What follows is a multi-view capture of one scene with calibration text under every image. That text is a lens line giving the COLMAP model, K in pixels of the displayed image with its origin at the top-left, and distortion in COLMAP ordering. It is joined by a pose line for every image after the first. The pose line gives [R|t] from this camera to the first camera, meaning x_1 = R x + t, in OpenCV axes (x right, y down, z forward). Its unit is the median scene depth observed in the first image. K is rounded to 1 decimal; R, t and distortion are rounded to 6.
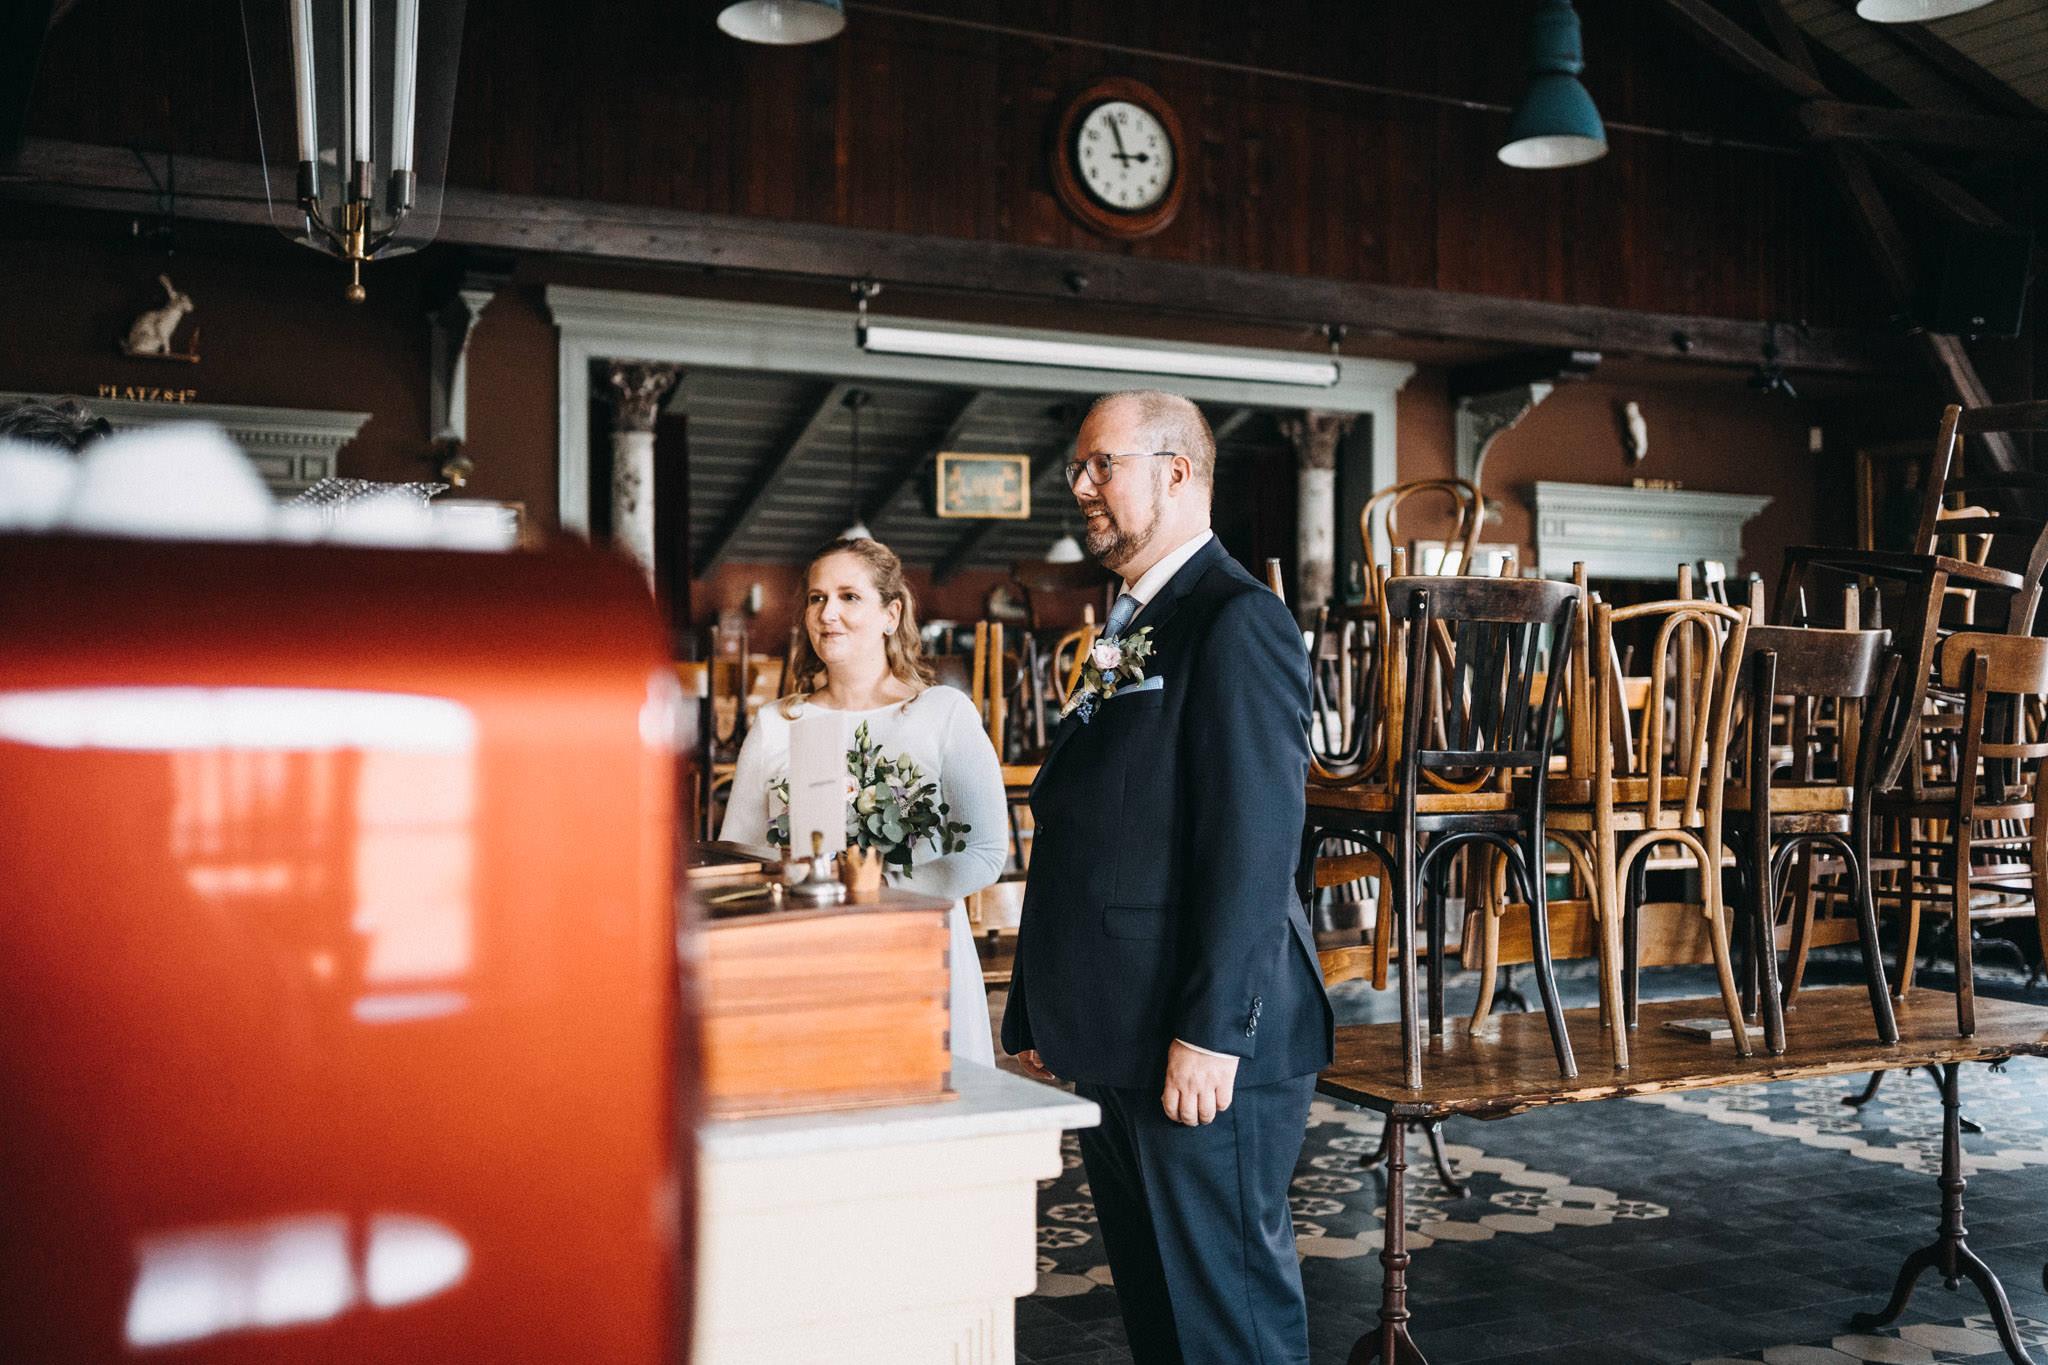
lens RADIAL K [[2054.7, 0, 1019.7], [0, 2054.7, 679.2], [0, 0, 1]] dist [0.013928, 0.000000]
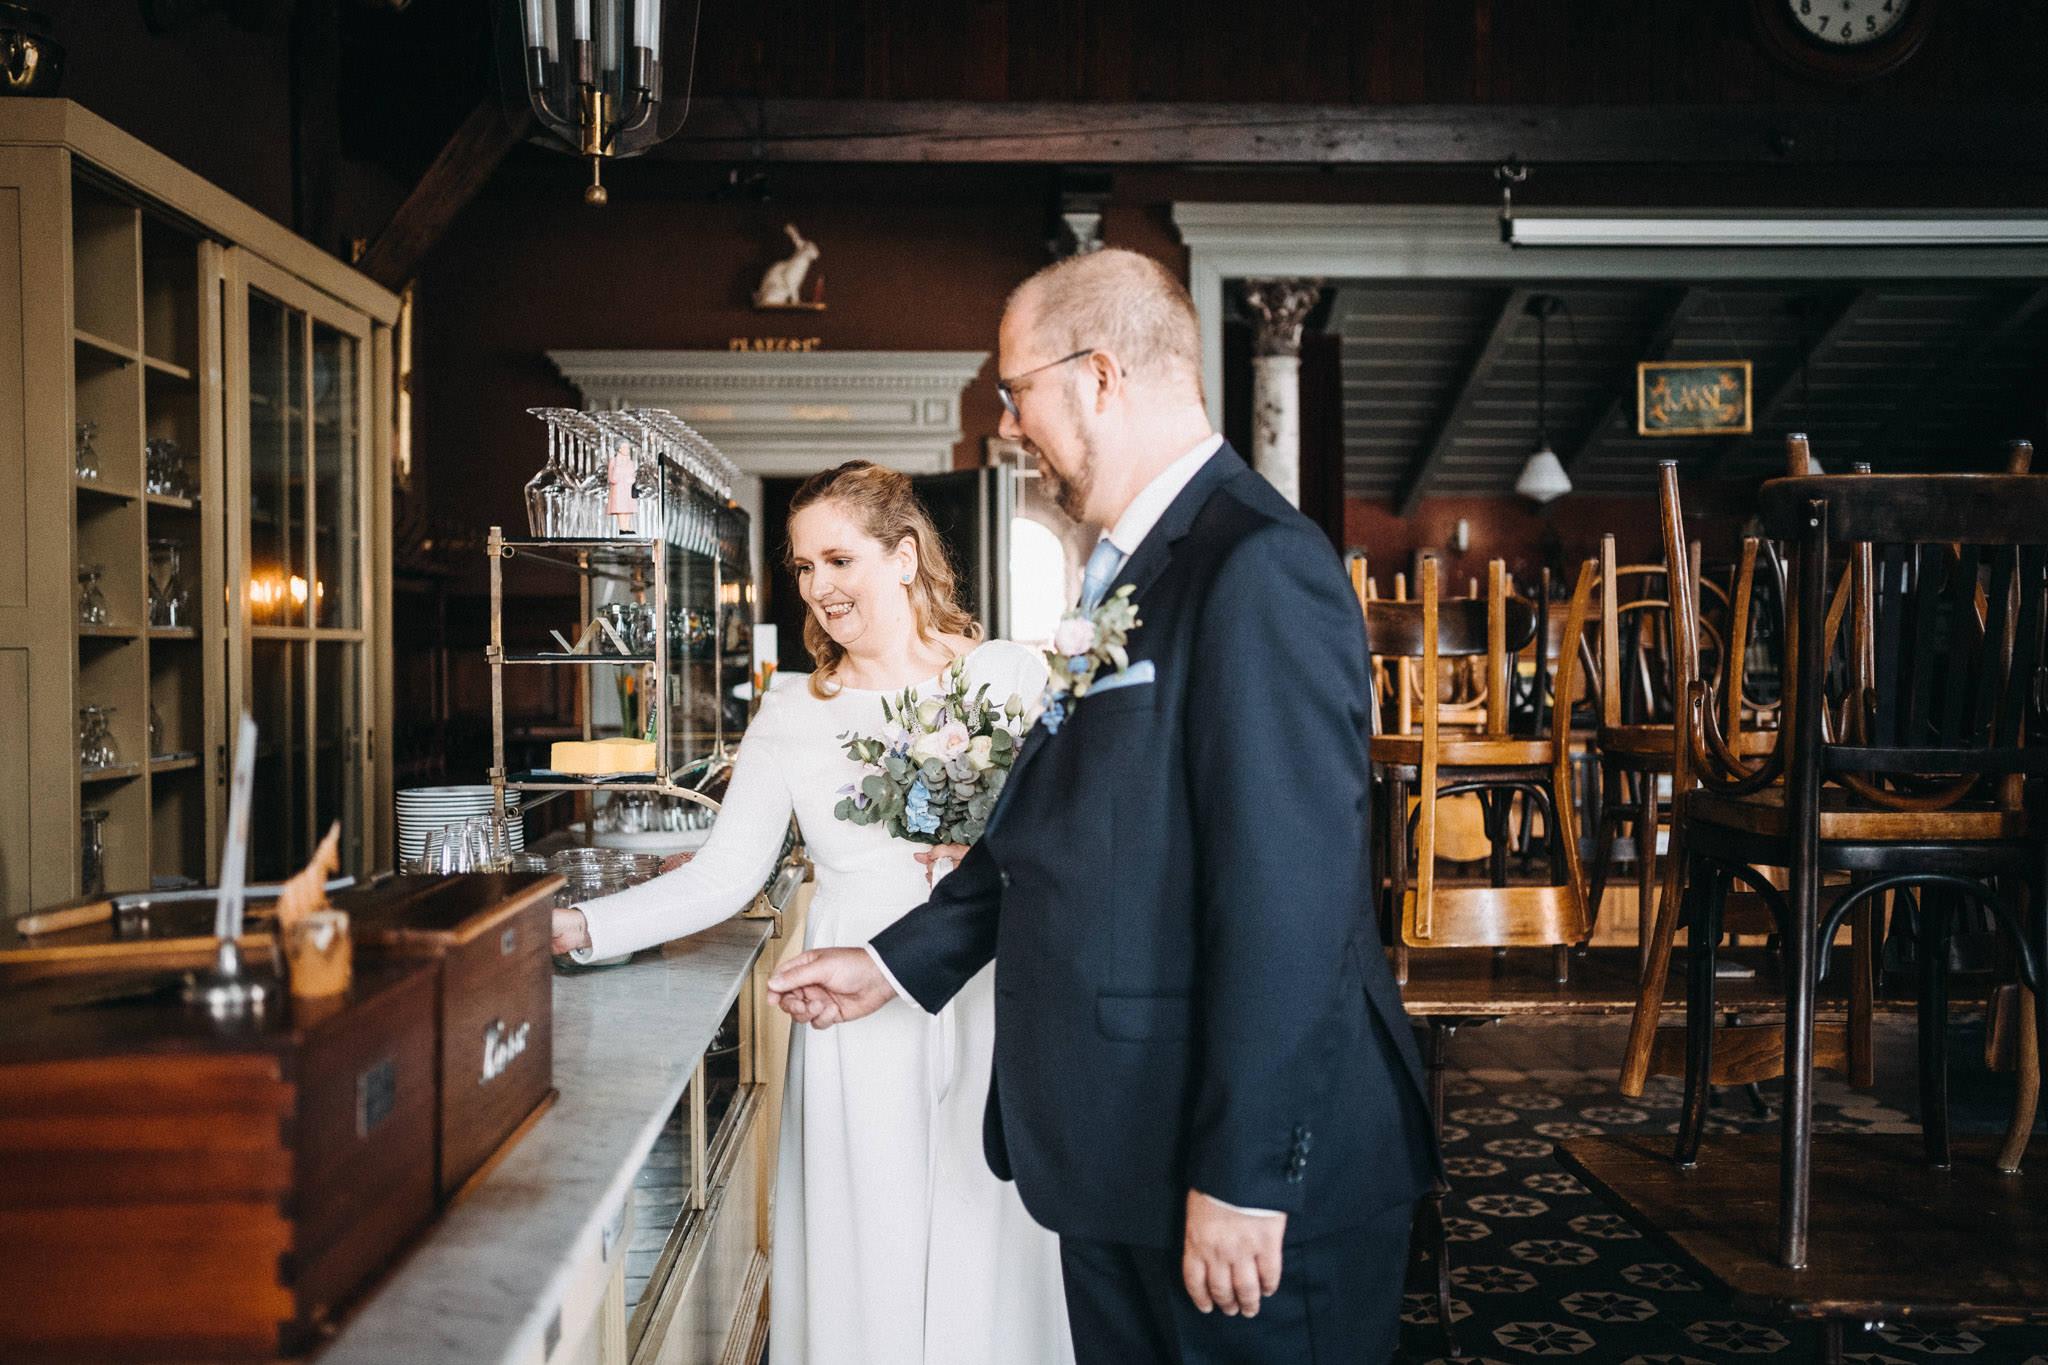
lens RADIAL K [[2054.7, 0, 1027.2], [0, 2054.7, 678.3], [0, 0, 1]] dist [0.013928, 0.000000]
pose [[0.915993, 0.006525, -0.401142, 0.083502], [0.004749, 0.999621, 0.027103, -0.002027], [0.401167, -0.026731, 0.915615, 0.114099]]
